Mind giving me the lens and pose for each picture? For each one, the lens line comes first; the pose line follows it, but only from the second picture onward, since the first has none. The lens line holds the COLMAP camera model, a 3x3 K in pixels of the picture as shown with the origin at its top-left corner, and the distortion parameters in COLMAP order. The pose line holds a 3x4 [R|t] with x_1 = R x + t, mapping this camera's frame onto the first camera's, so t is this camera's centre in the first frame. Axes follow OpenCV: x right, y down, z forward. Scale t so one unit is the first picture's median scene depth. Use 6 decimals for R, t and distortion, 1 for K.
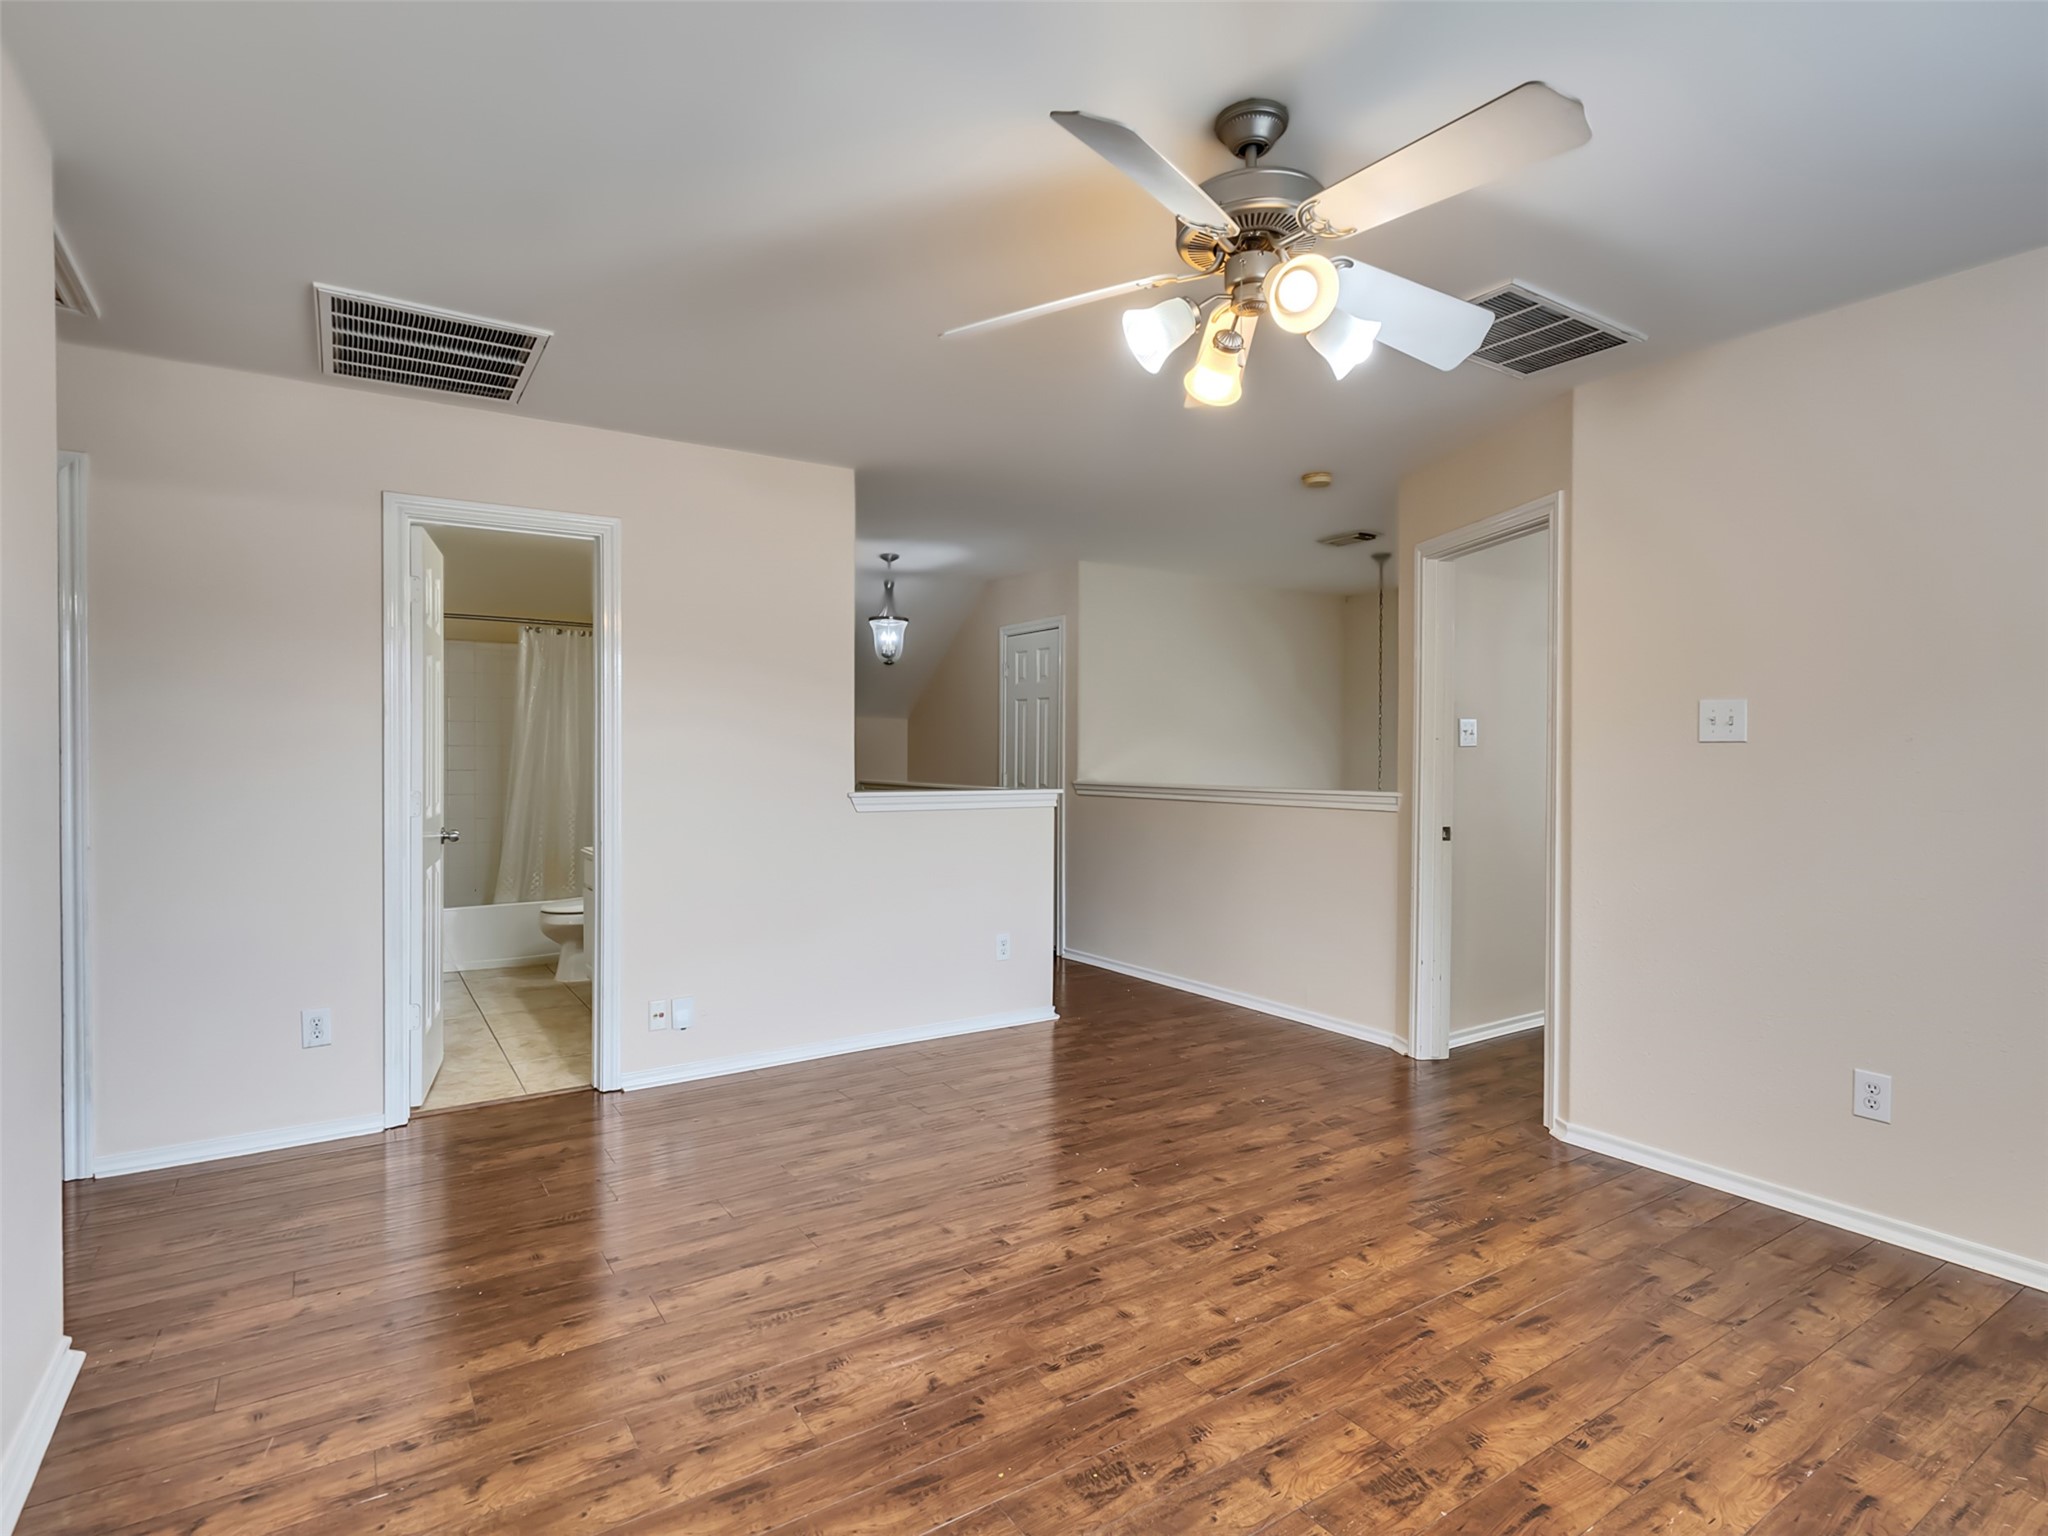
lens RADIAL K [[1046.7, 0, 1009.4], [0, 1046.7, 769.1], [0, 0, 1]] dist [-0.002950, 0.002027]
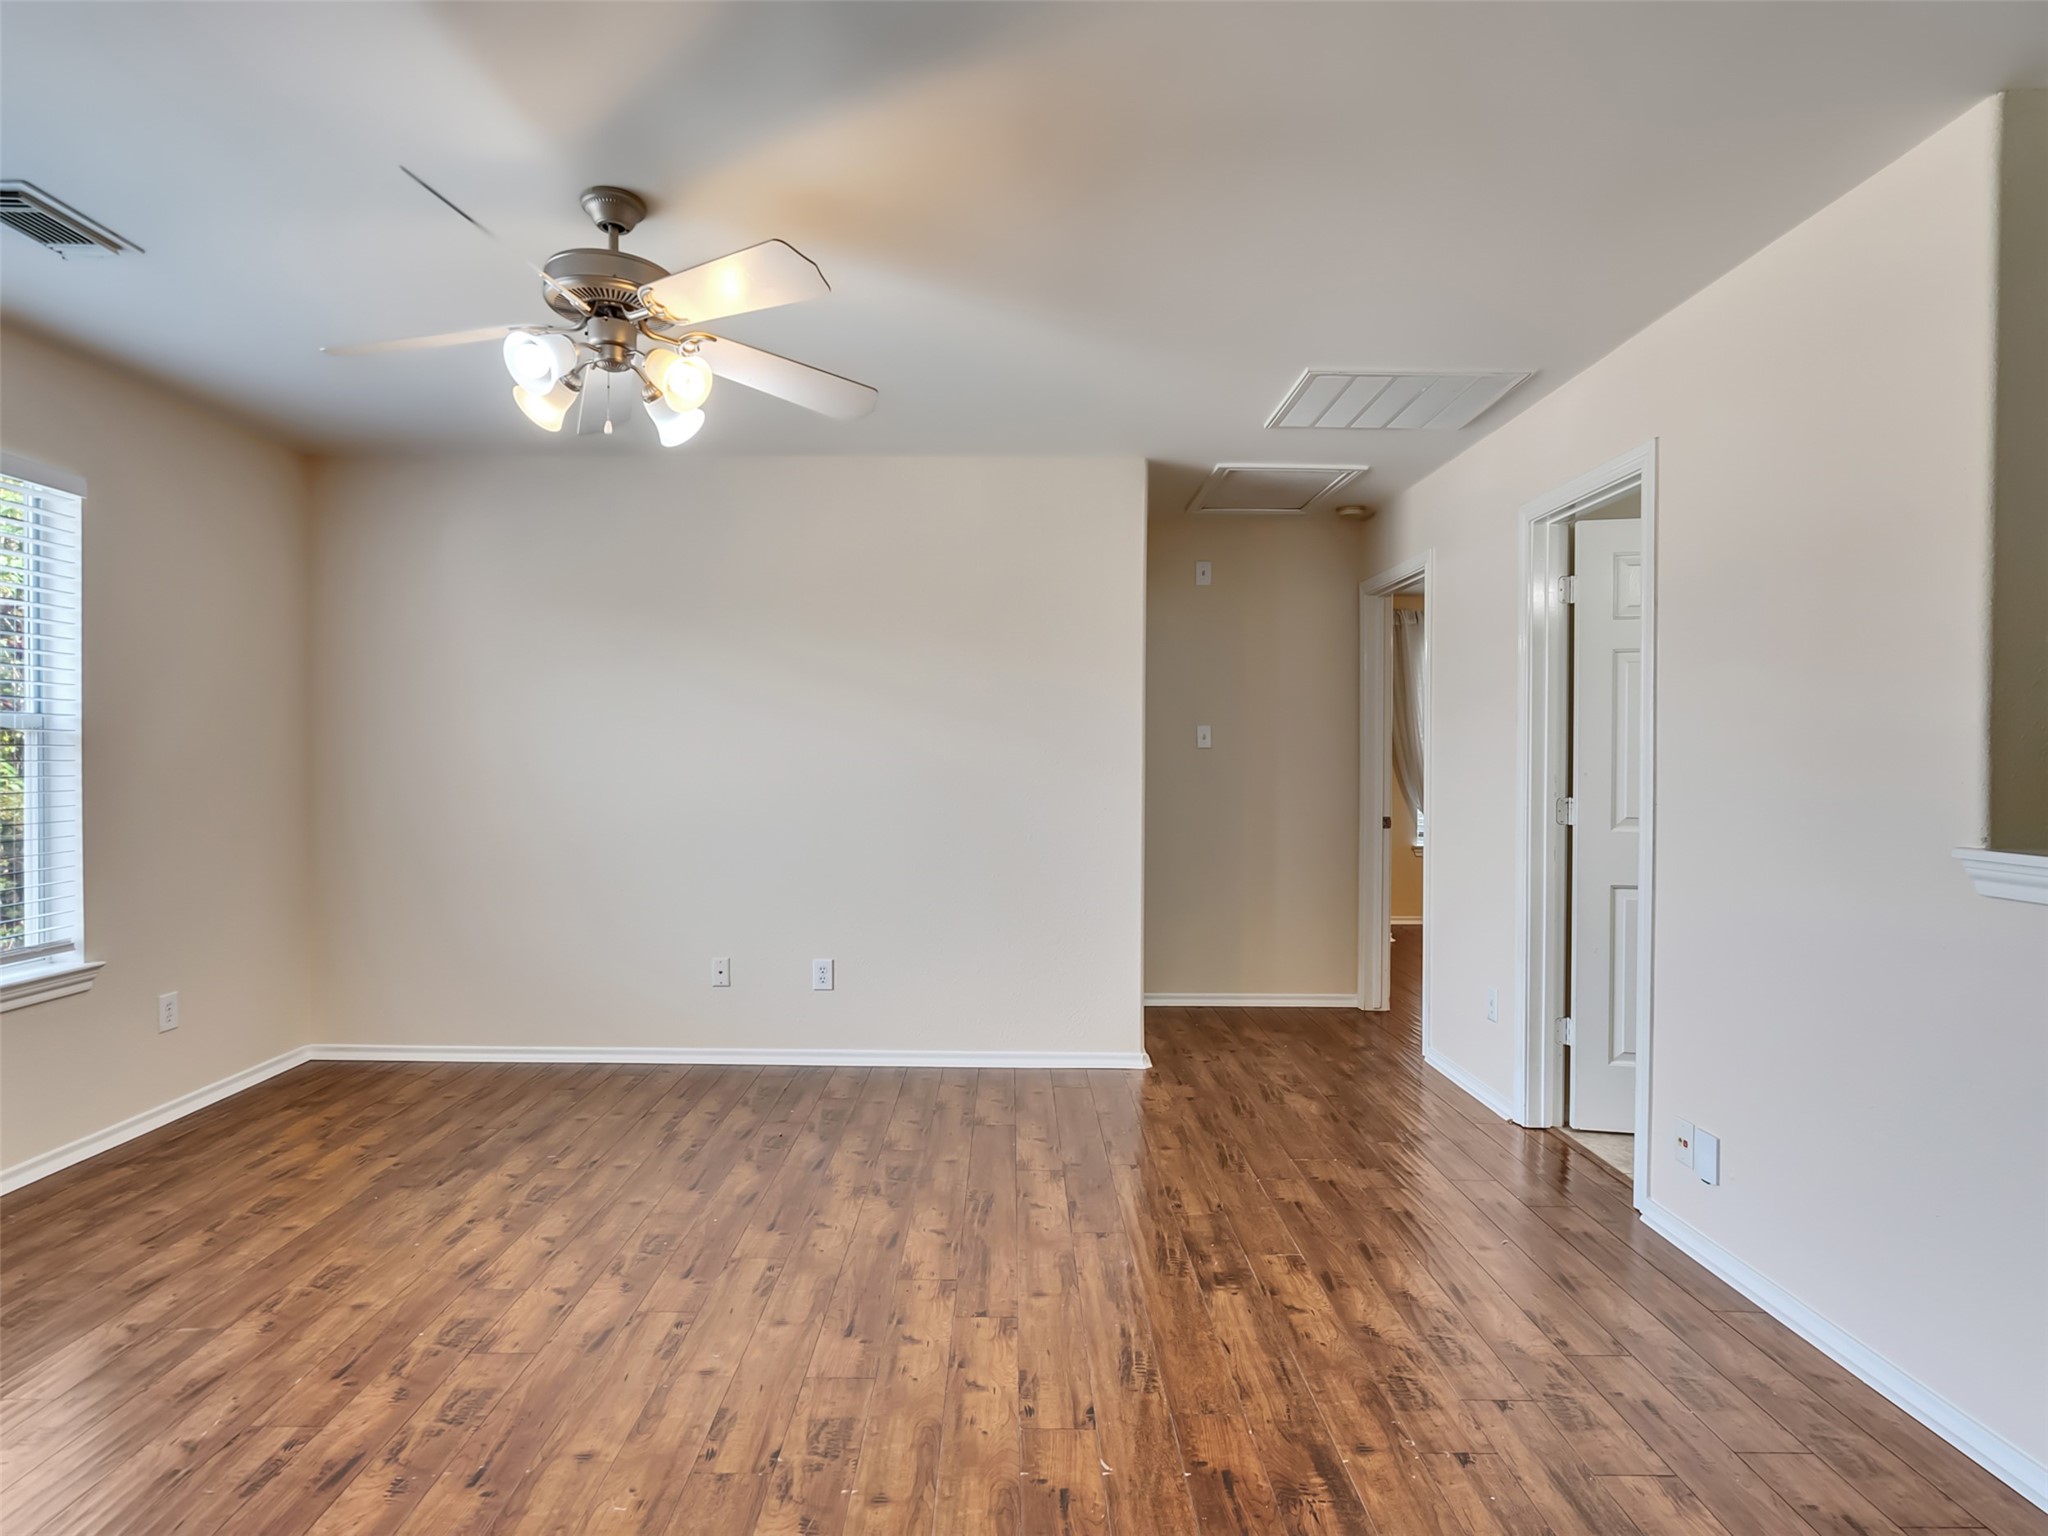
lens RADIAL K [[1046.7, 0, 1007.2], [0, 1046.7, 768.2], [0, 0, 1]] dist [-0.002950, 0.002027]
pose [[-0.549709, 0.003696, -0.835348, 0.814710], [-0.016982, 0.999734, 0.015599, -0.019872], [0.835184, 0.022761, -0.549500, 1.710584]]
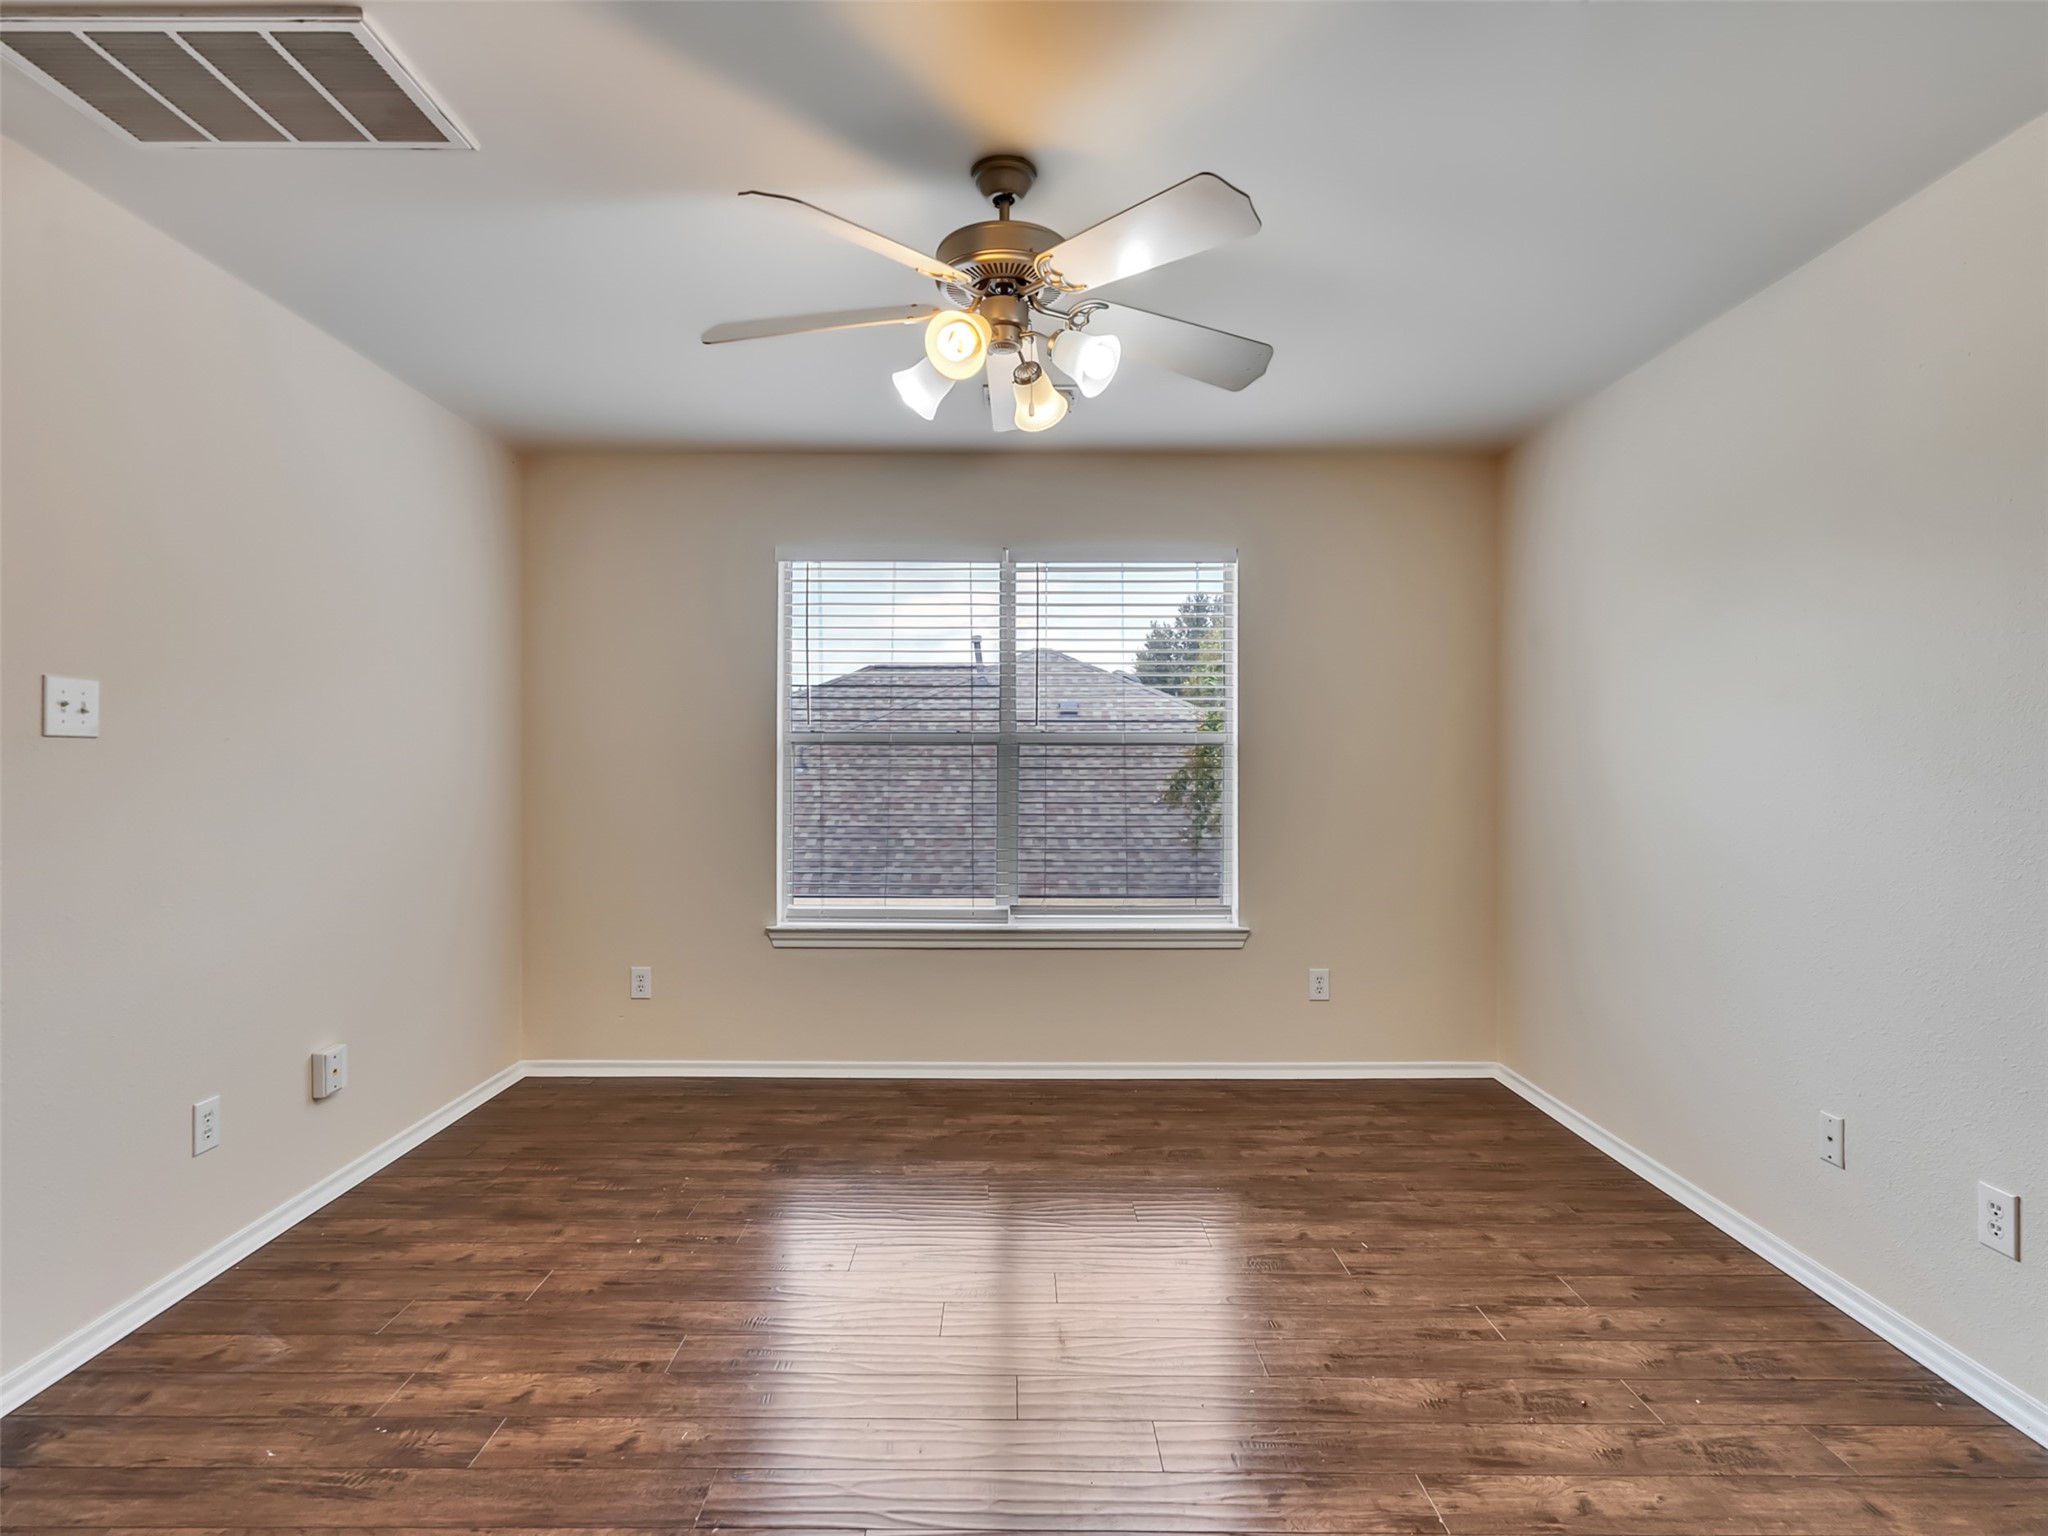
lens RADIAL K [[1046.7, 0, 1007.1], [0, 1046.7, 764.2], [0, 0, 1]] dist [-0.002950, 0.002027]
pose [[-0.835558, -0.006684, 0.549362, -0.317219], [0.001897, 0.999885, 0.015050, -0.021206], [-0.549399, 0.013617, -0.835449, 1.628221]]
